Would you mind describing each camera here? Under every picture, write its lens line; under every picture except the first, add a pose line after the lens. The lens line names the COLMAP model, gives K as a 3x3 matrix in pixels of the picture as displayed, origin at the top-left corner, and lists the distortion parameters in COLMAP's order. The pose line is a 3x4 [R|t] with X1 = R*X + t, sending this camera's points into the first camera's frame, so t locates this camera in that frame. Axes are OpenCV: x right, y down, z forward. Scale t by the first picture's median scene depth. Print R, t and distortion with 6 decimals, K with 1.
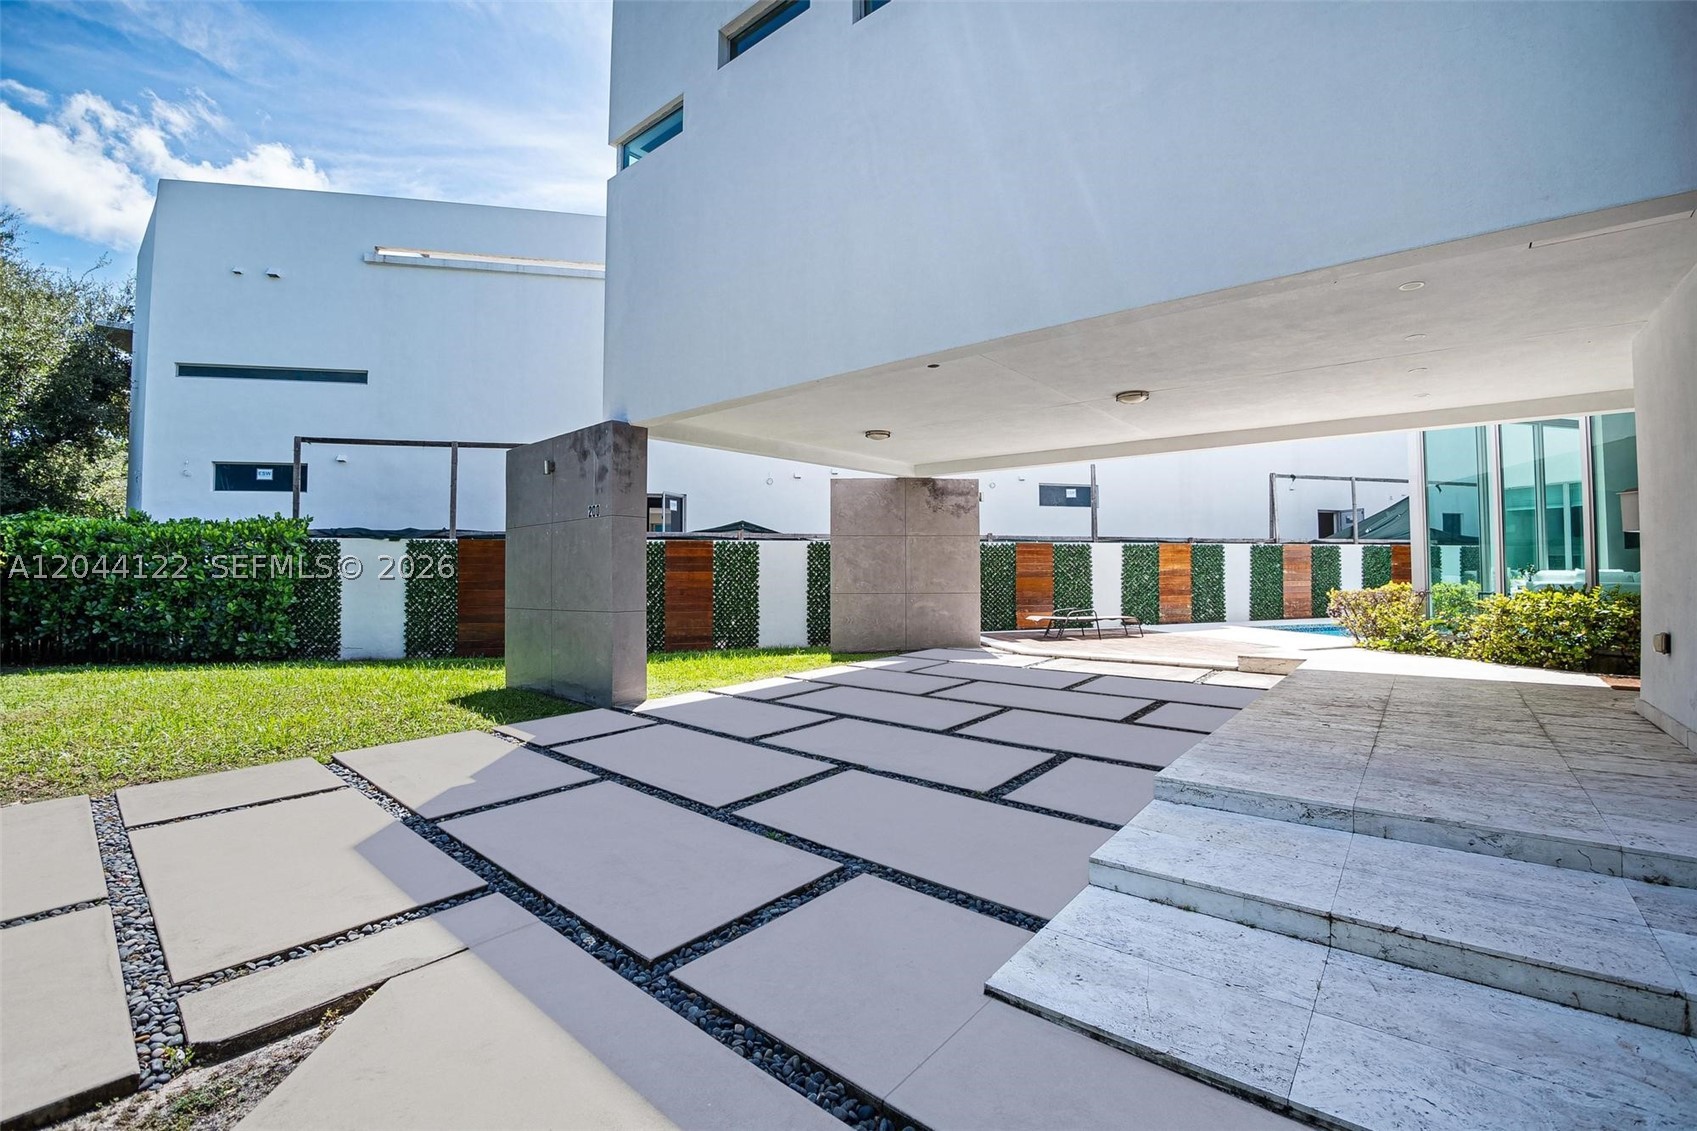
lens RADIAL K [[694.3, 0, 840.6], [0, 694.3, 553.6], [0, 0, 1]] dist [-0.004059, 0.000654]
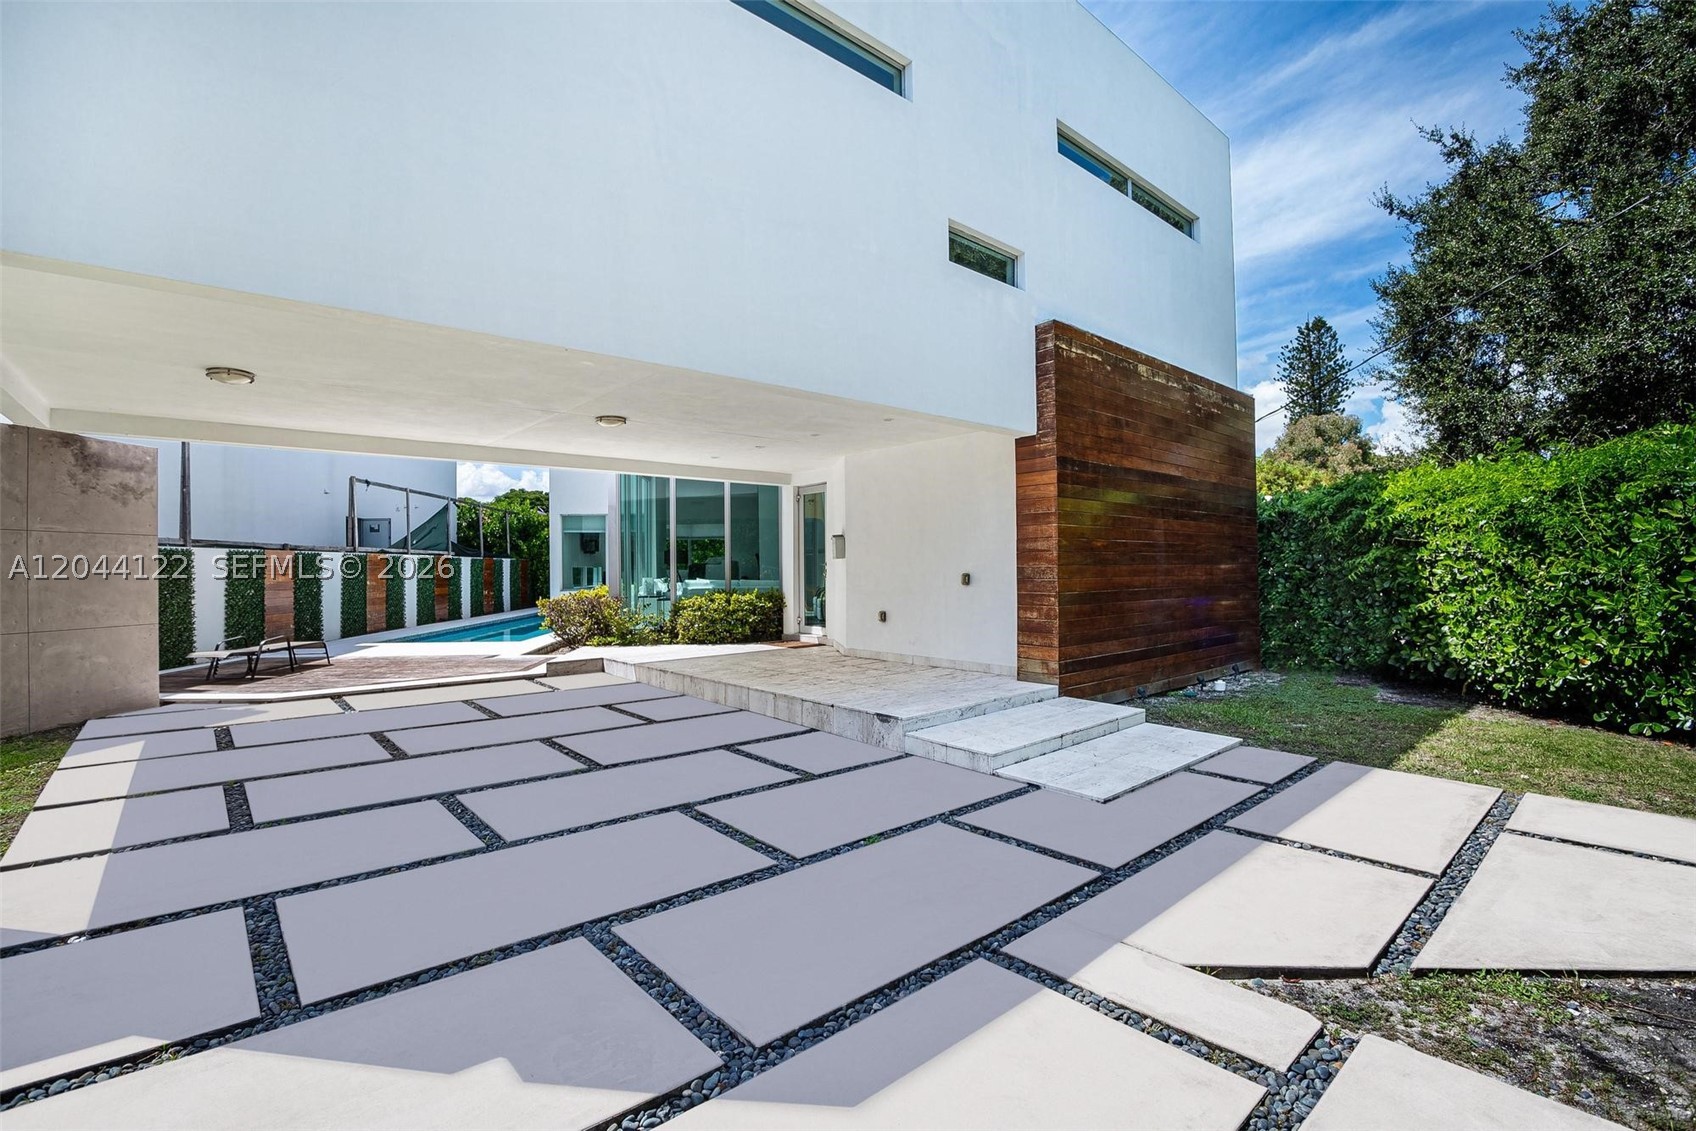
lens RADIAL K [[754.6, 0, 850.7], [0, 754.6, 547.4], [0, 0, 1]] dist [-0.049849, 0.007083]
pose [[0.174827, 0.026921, 0.984231, -0.359728], [-0.011668, 0.999613, -0.025270, -0.005016], [-0.984530, -0.007067, 0.175074, 0.240421]]
